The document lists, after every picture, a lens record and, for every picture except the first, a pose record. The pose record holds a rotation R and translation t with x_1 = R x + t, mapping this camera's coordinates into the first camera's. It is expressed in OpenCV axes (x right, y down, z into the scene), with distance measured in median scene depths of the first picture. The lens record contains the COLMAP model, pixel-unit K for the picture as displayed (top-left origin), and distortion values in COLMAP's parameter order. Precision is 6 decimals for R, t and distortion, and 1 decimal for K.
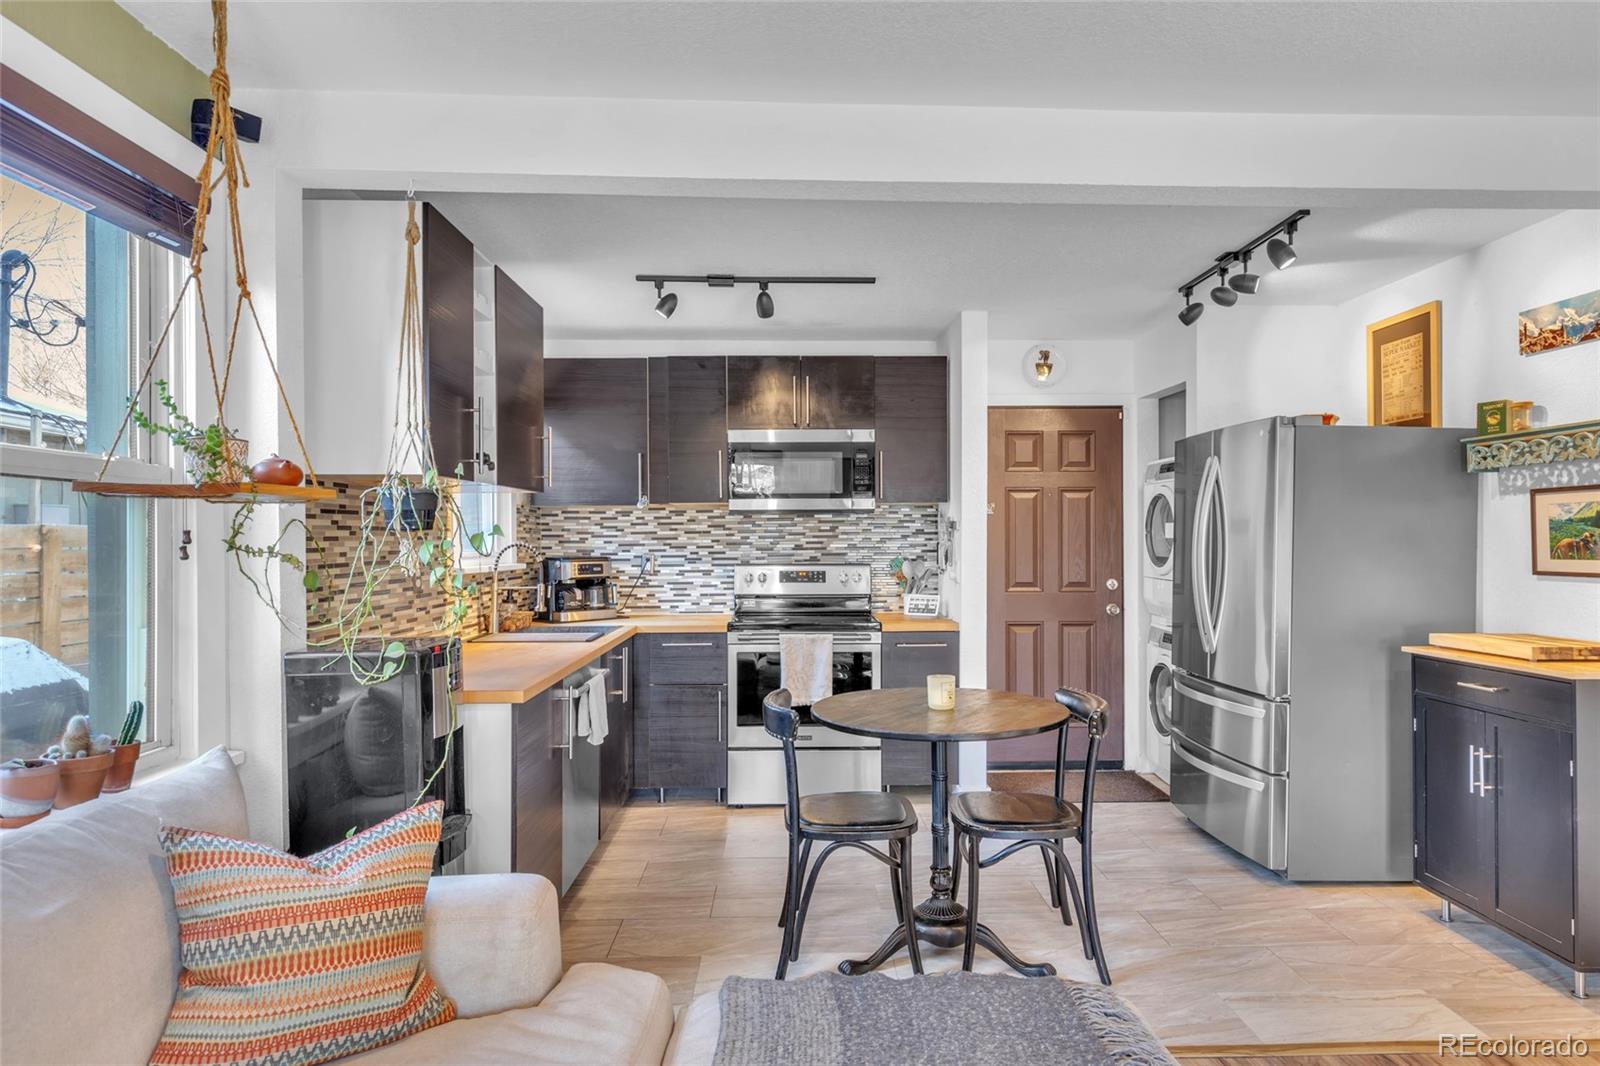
lens RADIAL K [[933.8, 0, 798.0], [0, 933.8, 528.4], [0, 0, 1]] dist [0.008055, 0.001052]
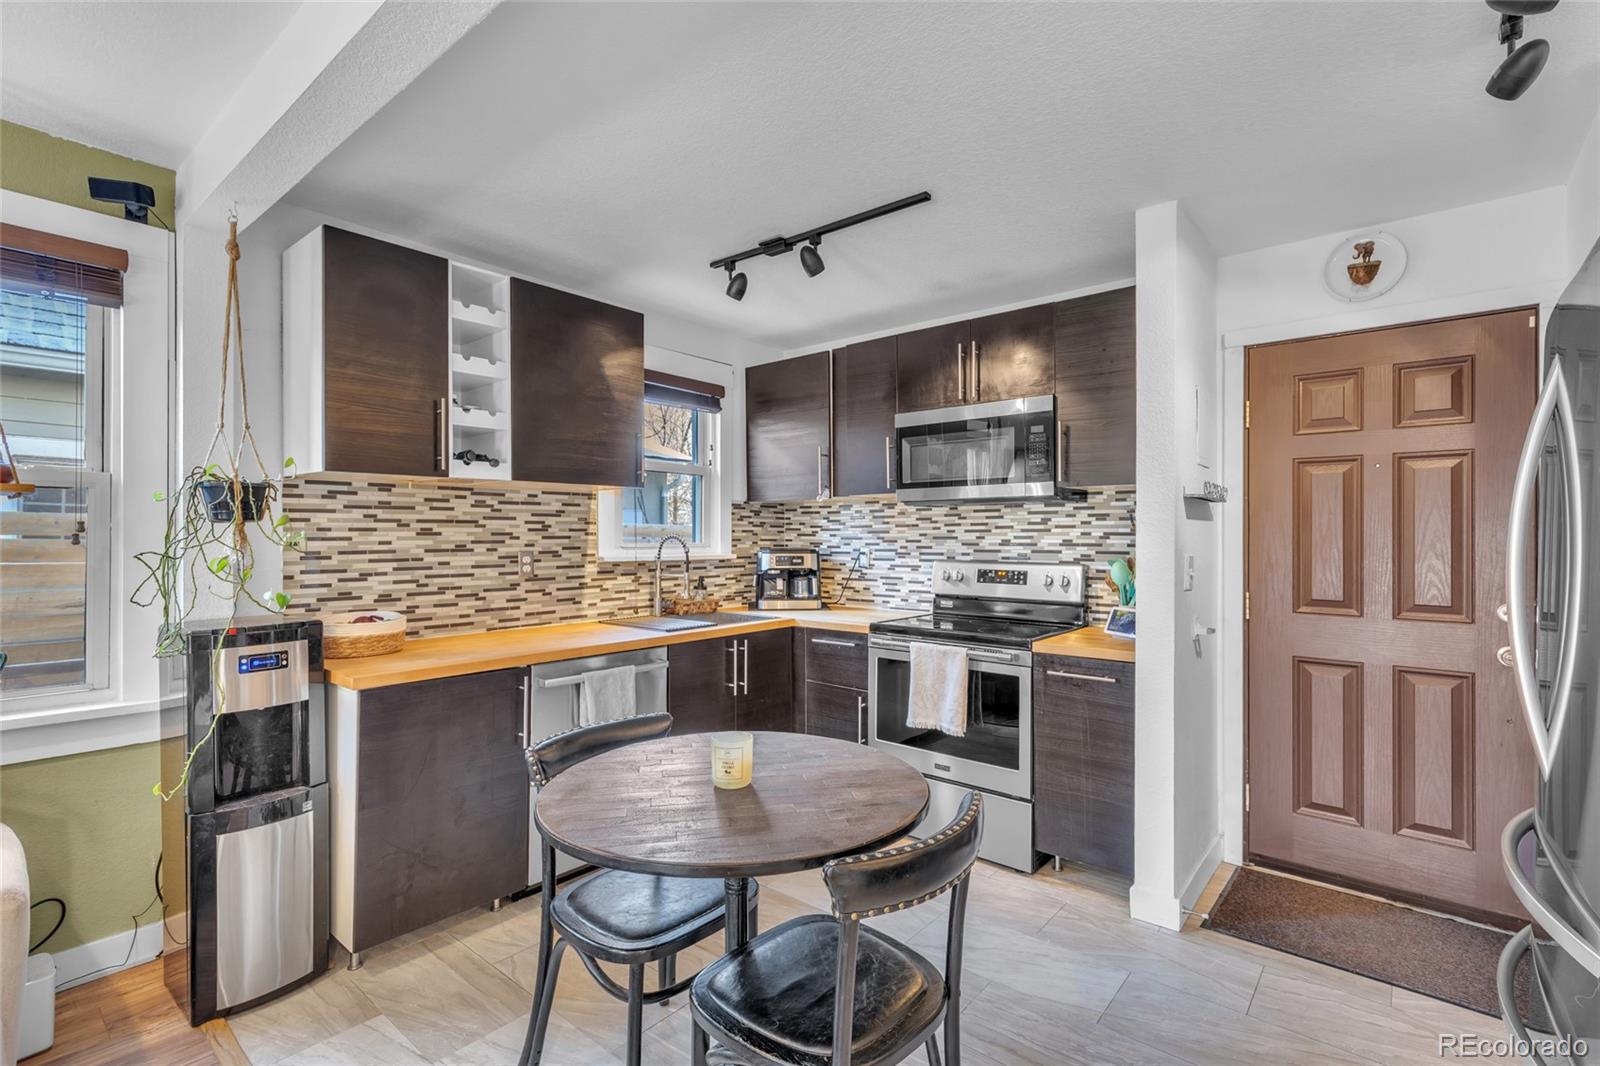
lens RADIAL K [[739.5, 0, 795.3], [0, 739.5, 530.2], [0, 0, 1]] dist [0.006227, -0.001936]
pose [[0.753391, 0.002630, -0.657567, 0.332085], [0.002184, 0.999976, 0.006502, 0.003991], [0.657569, -0.006334, 0.753368, 0.386638]]
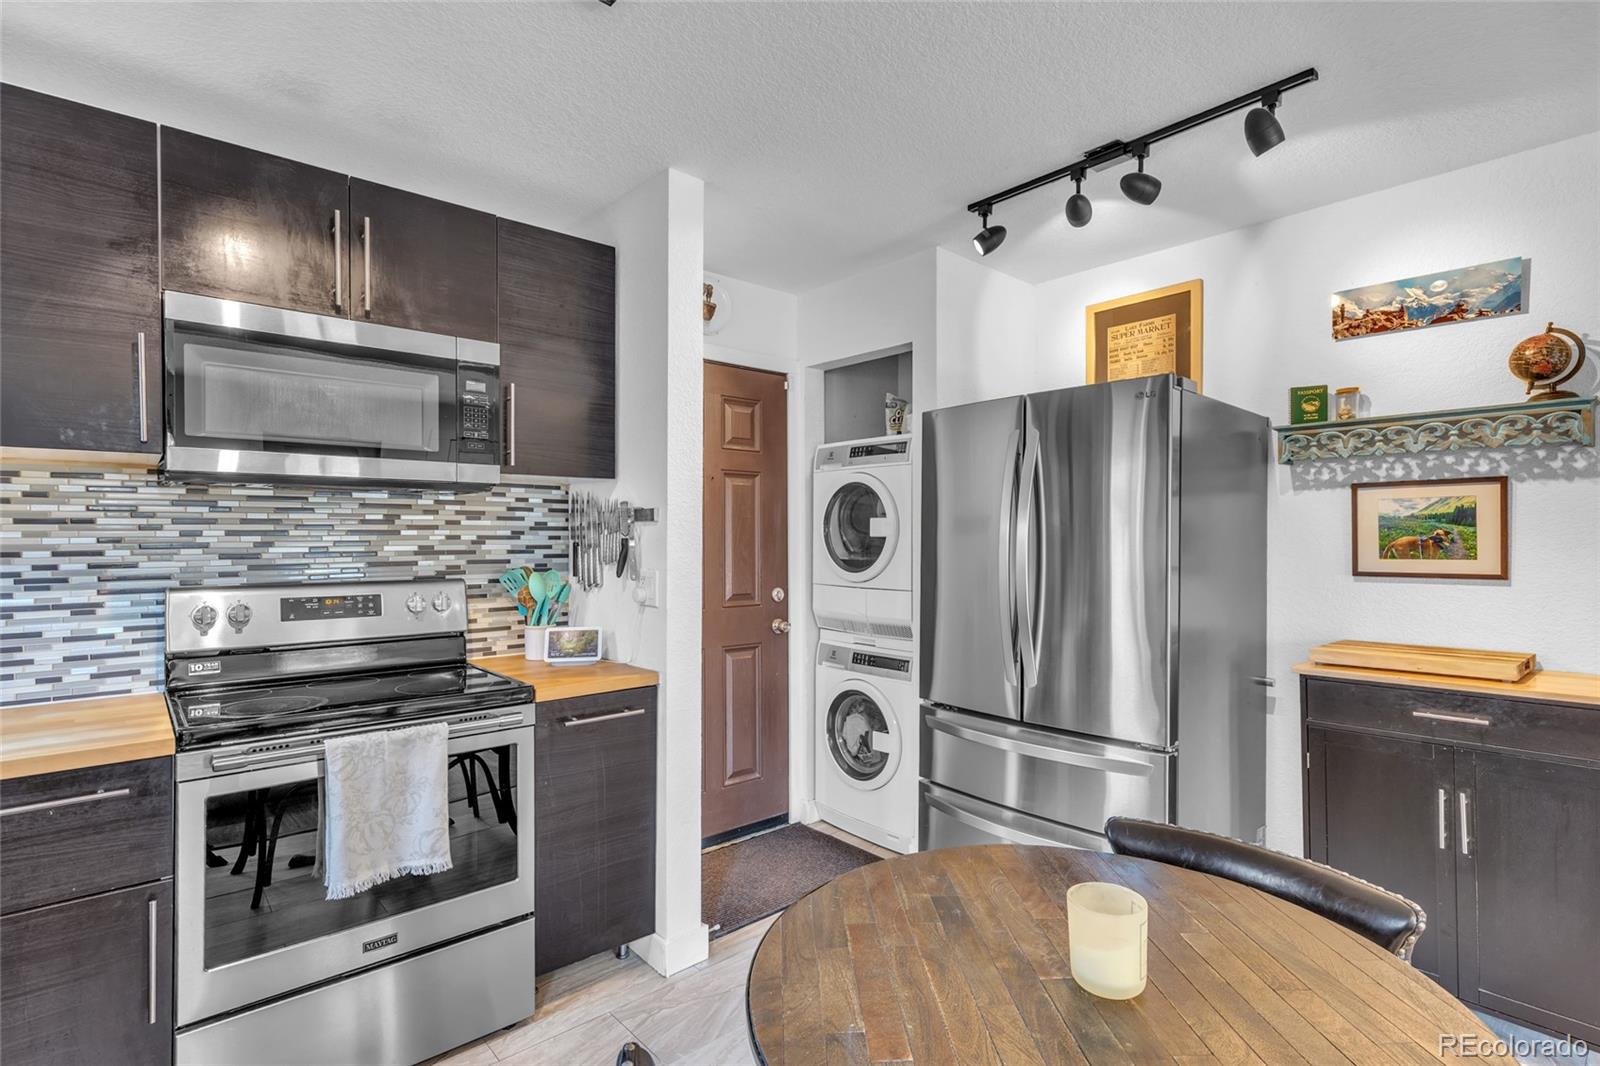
lens RADIAL K [[777.2, 0, 806.8], [0, 777.2, 541.3], [0, 0, 1]] dist [0.001678, 0.000062]
pose [[0.755947, 0.000245, 0.654632, -0.086590], [-0.007767, 0.999933, 0.008596, 0.008701], [-0.654586, -0.011582, 0.755899, 0.522418]]
